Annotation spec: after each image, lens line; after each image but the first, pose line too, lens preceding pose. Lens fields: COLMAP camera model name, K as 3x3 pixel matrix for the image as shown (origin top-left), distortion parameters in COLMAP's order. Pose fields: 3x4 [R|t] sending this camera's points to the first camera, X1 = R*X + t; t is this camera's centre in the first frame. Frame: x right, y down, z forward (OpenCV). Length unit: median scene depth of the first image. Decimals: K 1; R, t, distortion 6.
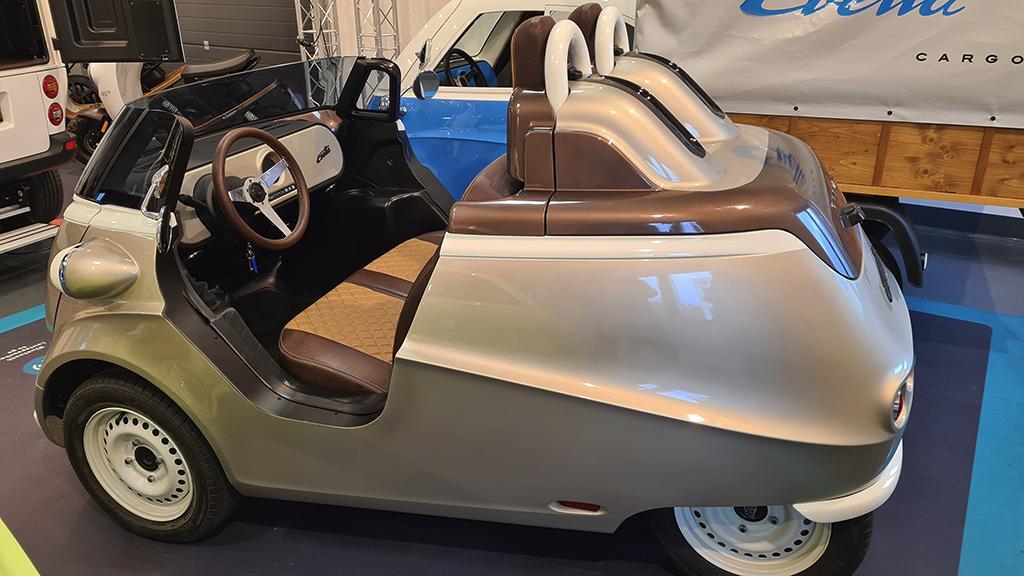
lens RADIAL K [[779.4, 0, 517.3], [0, 779.4, 284.9], [0, 0, 1]] dist [0.029871, -0.010504]
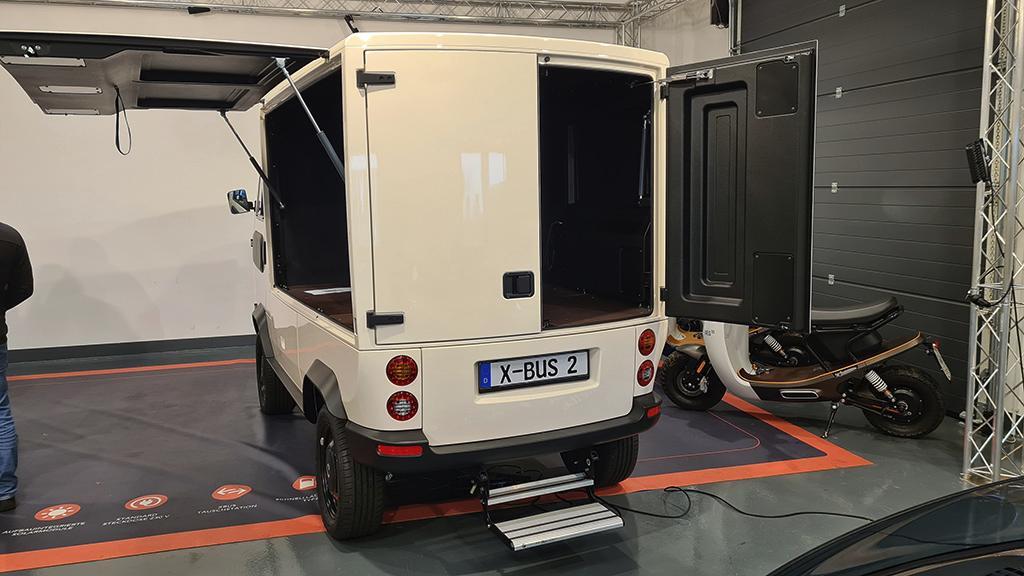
lens RADIAL K [[779.4, 0, 514.3], [0, 779.4, 289.1], [0, 0, 1]] dist [0.029871, -0.010504]
pose [[0.743359, 0.081104, -0.663957, -0.146224], [-0.237872, 0.959788, -0.149078, -0.146961], [0.625167, 0.268755, 0.732760, 0.281019]]
